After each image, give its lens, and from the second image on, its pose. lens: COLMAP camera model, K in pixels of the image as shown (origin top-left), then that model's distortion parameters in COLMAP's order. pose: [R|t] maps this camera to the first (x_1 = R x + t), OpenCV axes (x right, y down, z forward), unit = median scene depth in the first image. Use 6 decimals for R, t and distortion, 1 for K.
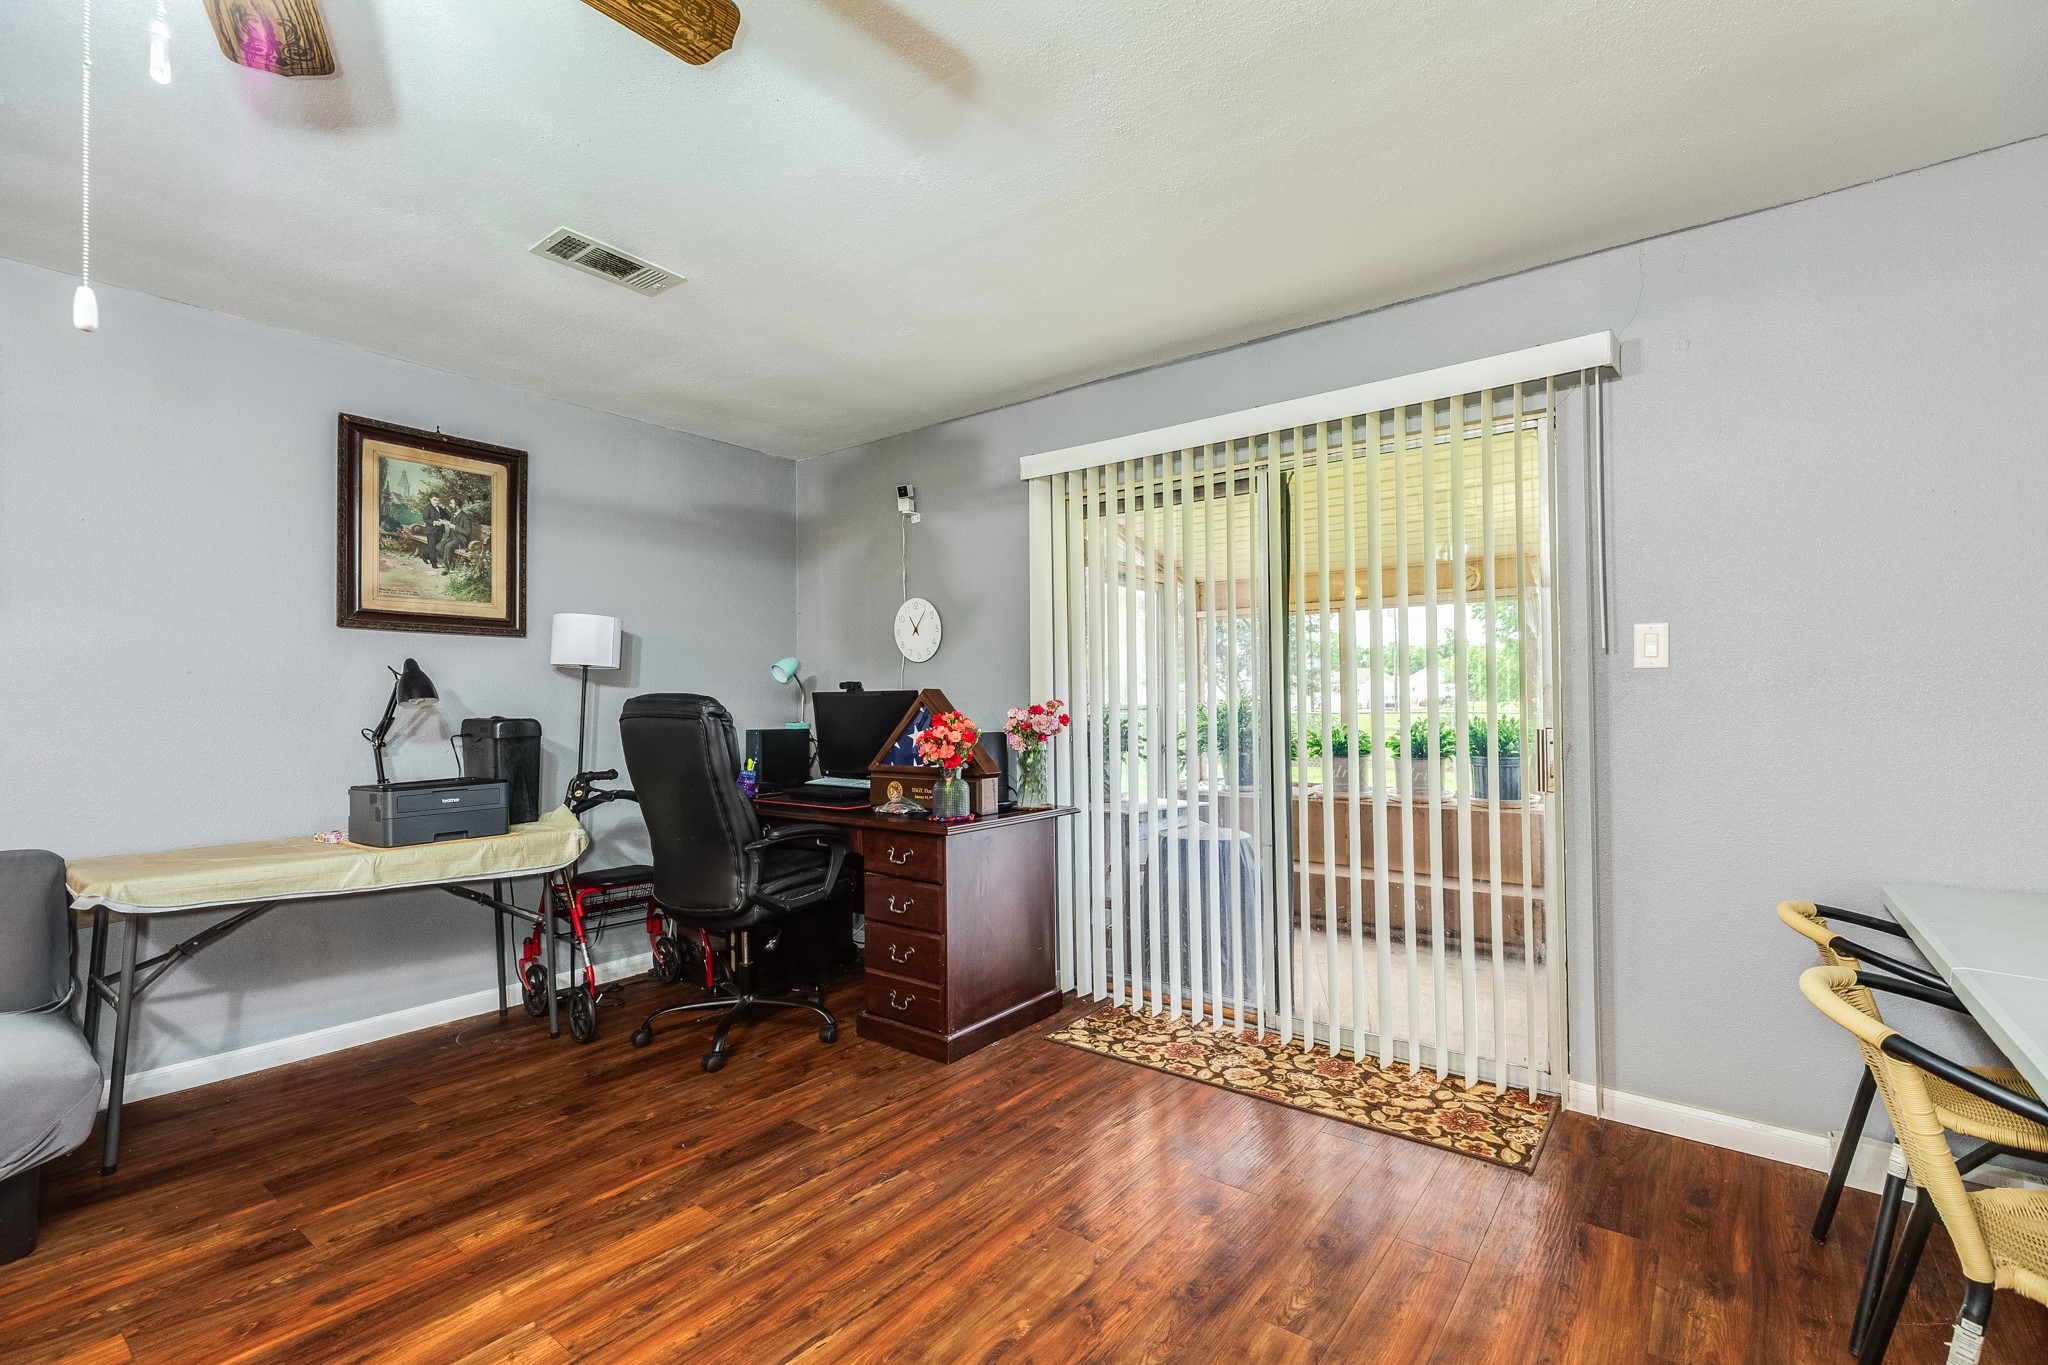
lens RADIAL K [[911.3, 0, 1041.6], [0, 911.3, 683.2], [0, 0, 1]] dist [0.007189, -0.000040]
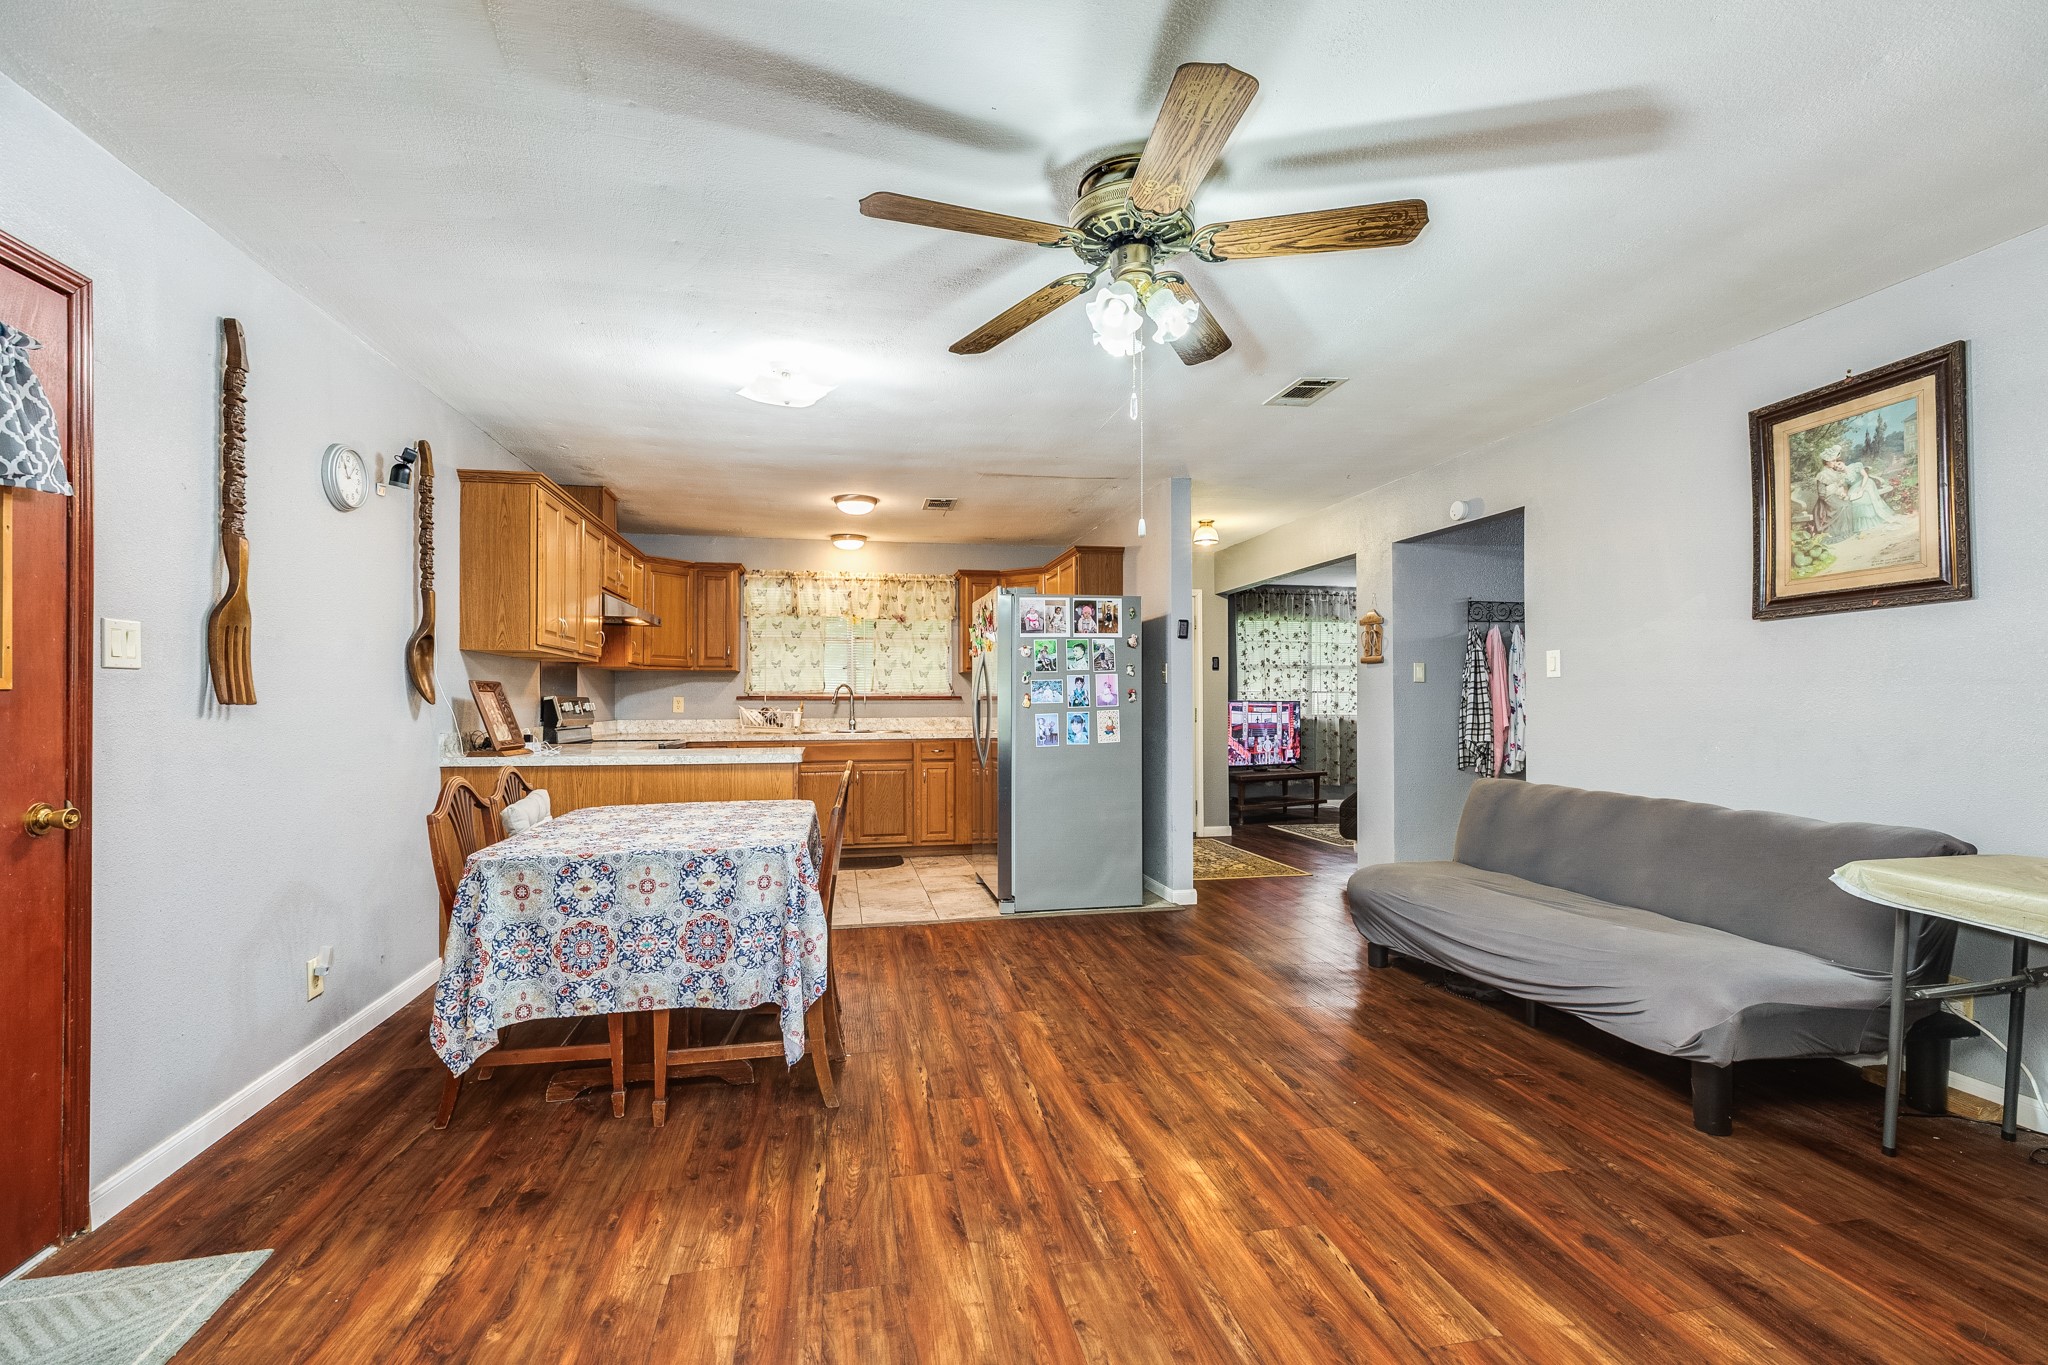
lens RADIAL K [[911.3, 0, 1019.7], [0, 911.3, 690.0], [0, 0, 1]] dist [0.007189, -0.000040]
pose [[-0.664662, 0.004178, -0.747133, 0.385292], [0.025664, 0.999522, -0.017242, 0.007832], [0.746704, -0.030635, -0.664451, 0.955198]]
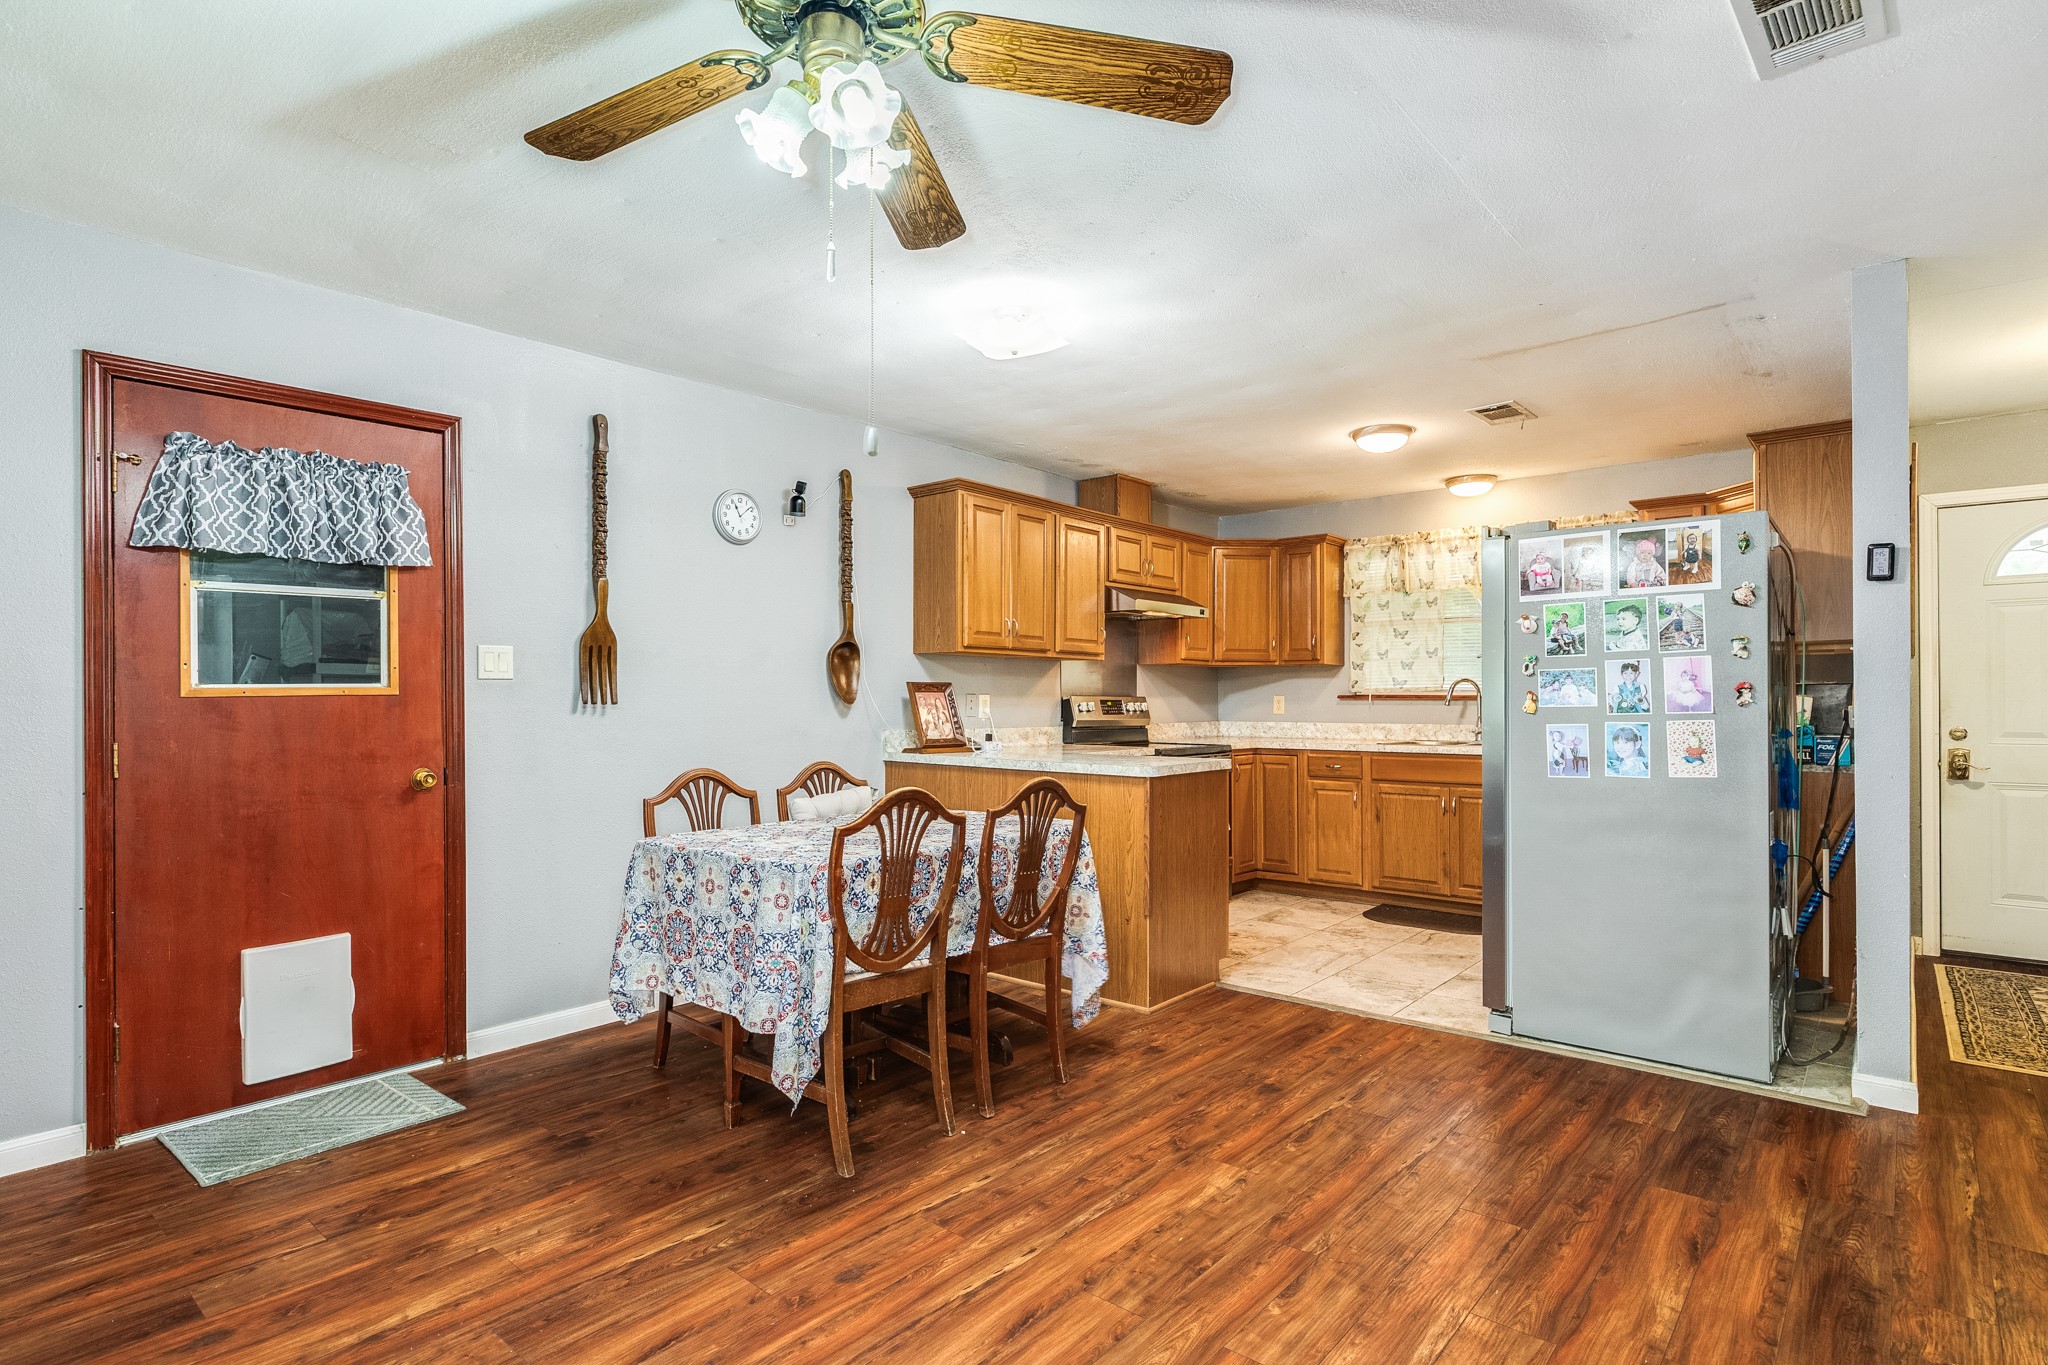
lens RADIAL K [[1033.0, 0, 1025.8], [0, 1033.0, 693.1], [0, 0, 1]] dist [-0.003379, 0.000174]
pose [[-0.997753, 0.012118, 0.065895, -0.576621], [0.010261, 0.999543, -0.028435, 0.017855], [-0.066209, -0.027695, -0.997421, 1.113586]]
